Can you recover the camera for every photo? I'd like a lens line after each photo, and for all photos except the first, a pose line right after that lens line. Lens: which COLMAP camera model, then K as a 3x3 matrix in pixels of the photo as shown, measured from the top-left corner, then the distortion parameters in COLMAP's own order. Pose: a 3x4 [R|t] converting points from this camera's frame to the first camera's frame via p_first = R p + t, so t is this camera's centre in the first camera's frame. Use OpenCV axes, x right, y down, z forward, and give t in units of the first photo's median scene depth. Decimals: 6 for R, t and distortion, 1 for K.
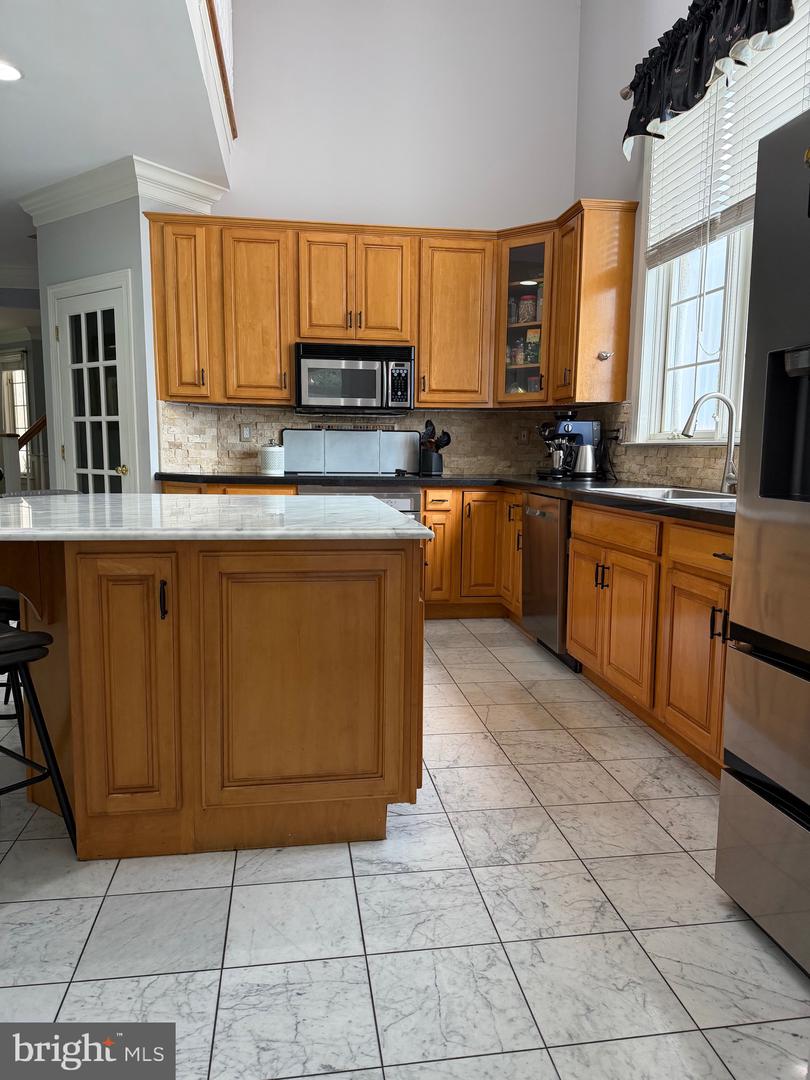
lens RADIAL K [[760.2, 0, 384.4], [0, 760.2, 553.2], [0, 0, 1]] dist [0.048582, -0.041785]
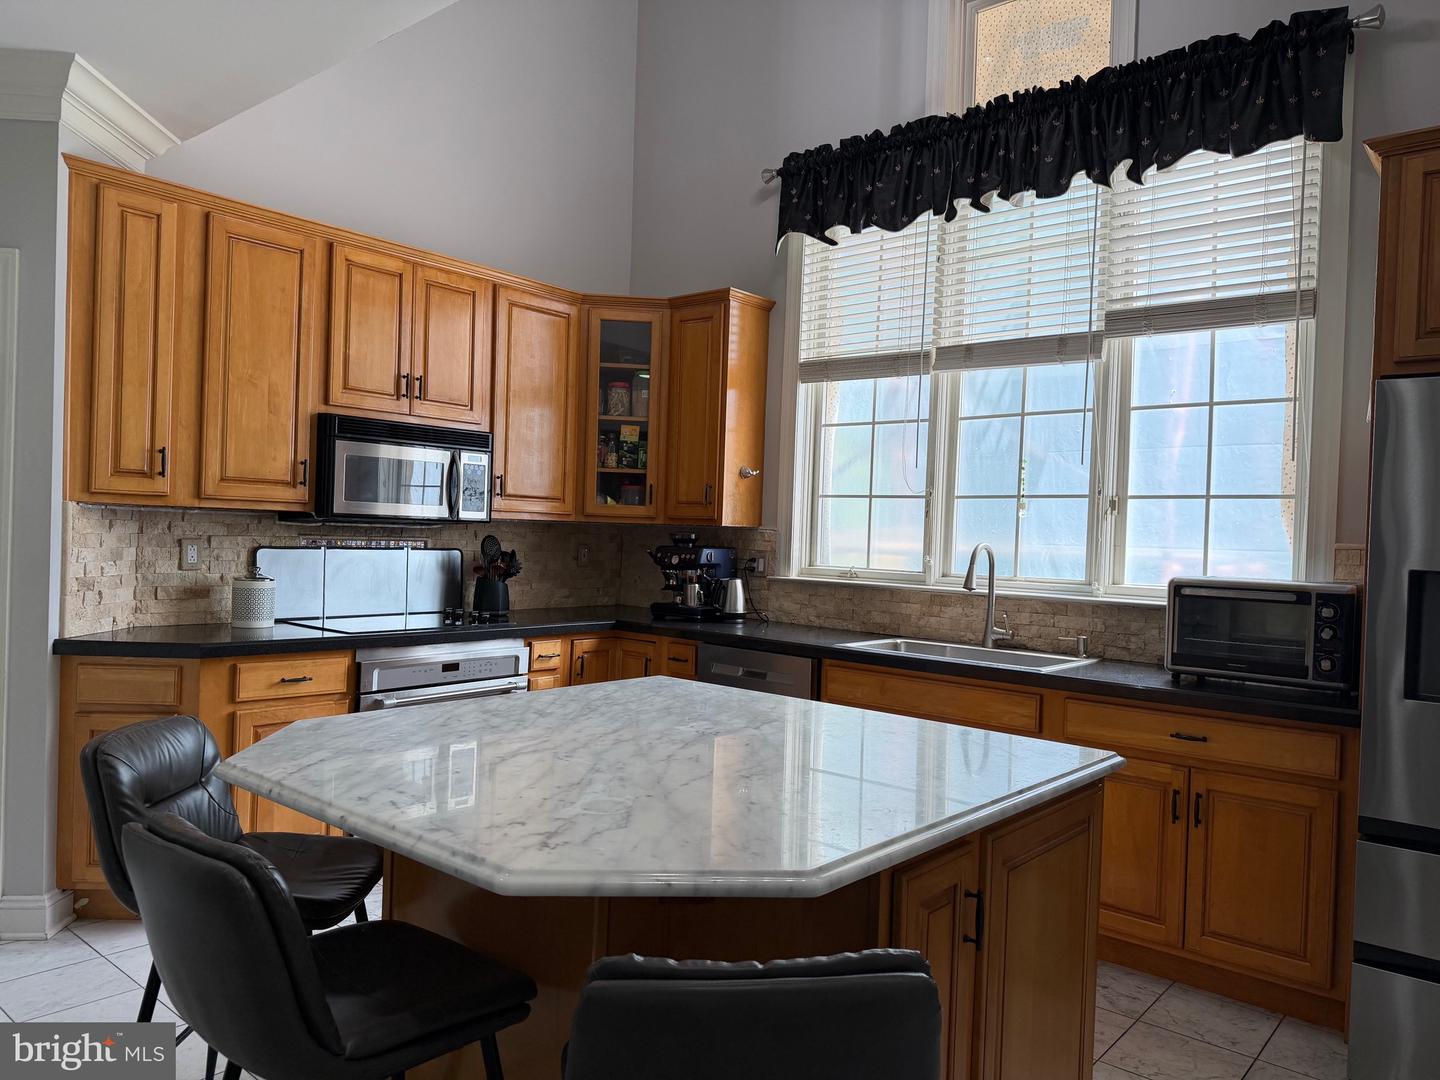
lens RADIAL K [[1013.5, 0, 720.7], [0, 1013.5, 544.0], [0, 0, 1]] dist [0.048582, -0.041785]
pose [[0.740669, 0.004699, 0.671854, -0.433592], [0.065025, 0.994780, -0.078644, -0.087282], [-0.668716, 0.101936, 0.736497, 0.195123]]
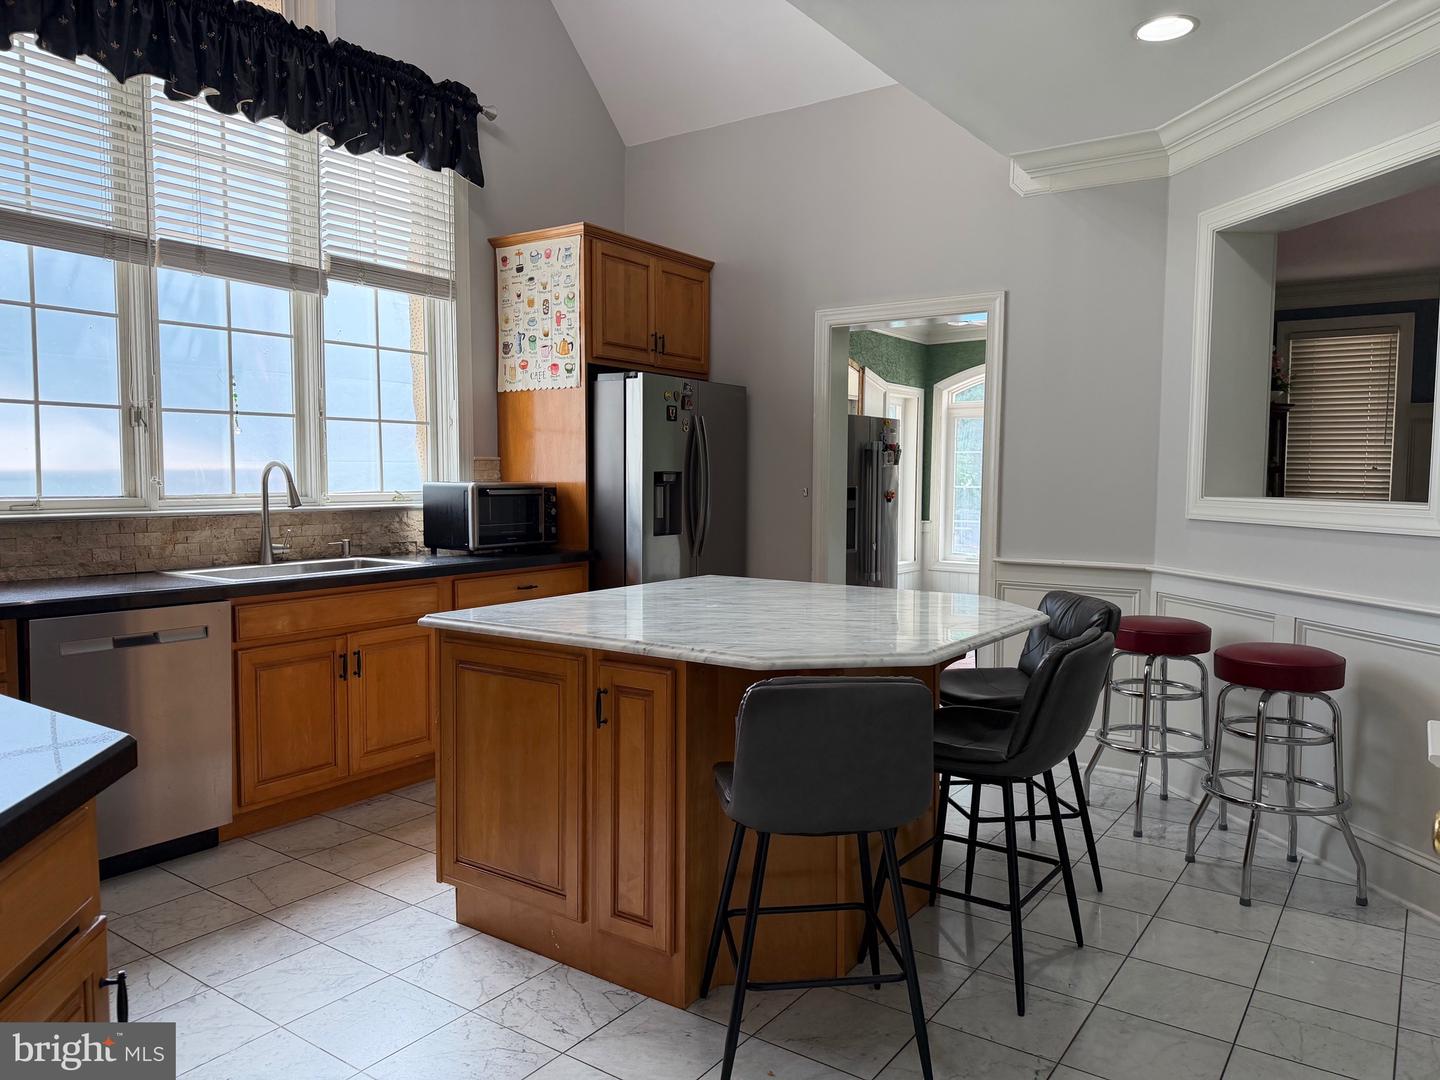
lens RADIAL K [[1013.5, 0, 720.2], [0, 1013.5, 533.5], [0, 0, 1]] dist [0.048582, -0.041785]
pose [[-0.741828, -0.063685, 0.667559, -0.556381], [0.070767, 0.982487, 0.172369, -0.201078], [-0.666846, 0.175109, -0.724330, 1.046882]]
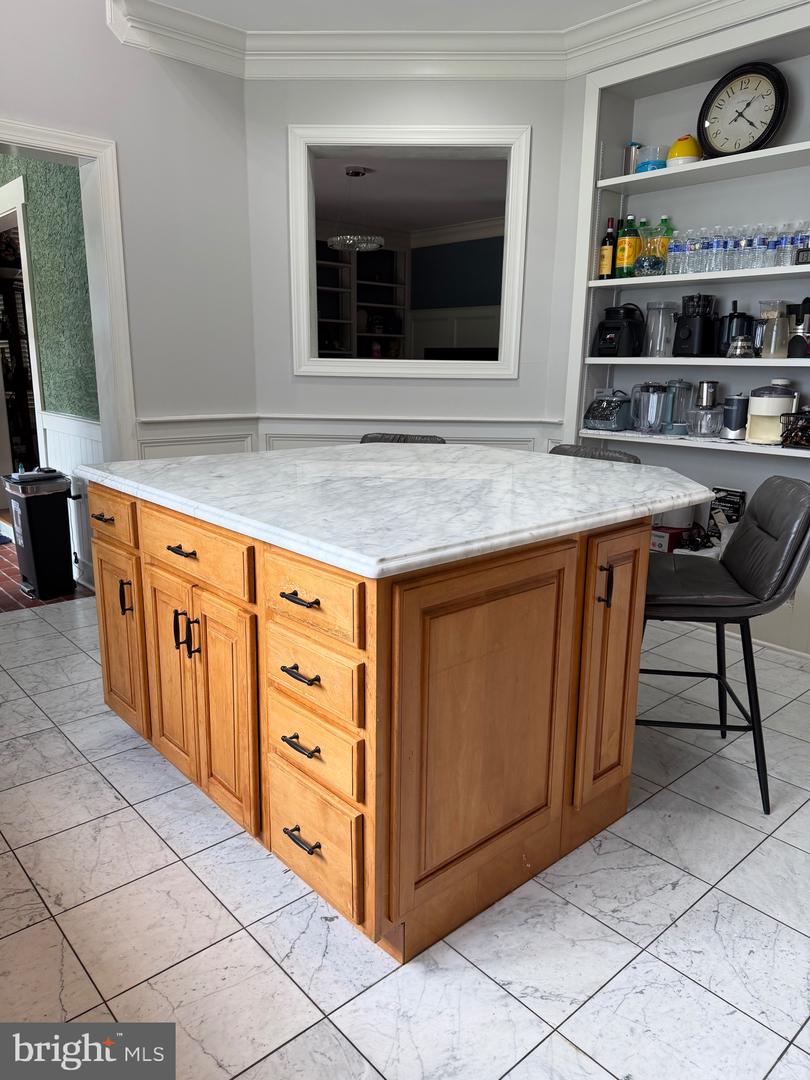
lens RADIAL K [[760.2, 0, 414.4], [0, 760.2, 537.6], [0, 0, 1]] dist [0.048582, -0.041785]
pose [[-0.819187, 0.104506, -0.563924, 0.132835], [-0.104181, 0.939785, 0.325499, -0.157065], [0.563985, 0.325395, -0.758973, 0.940314]]
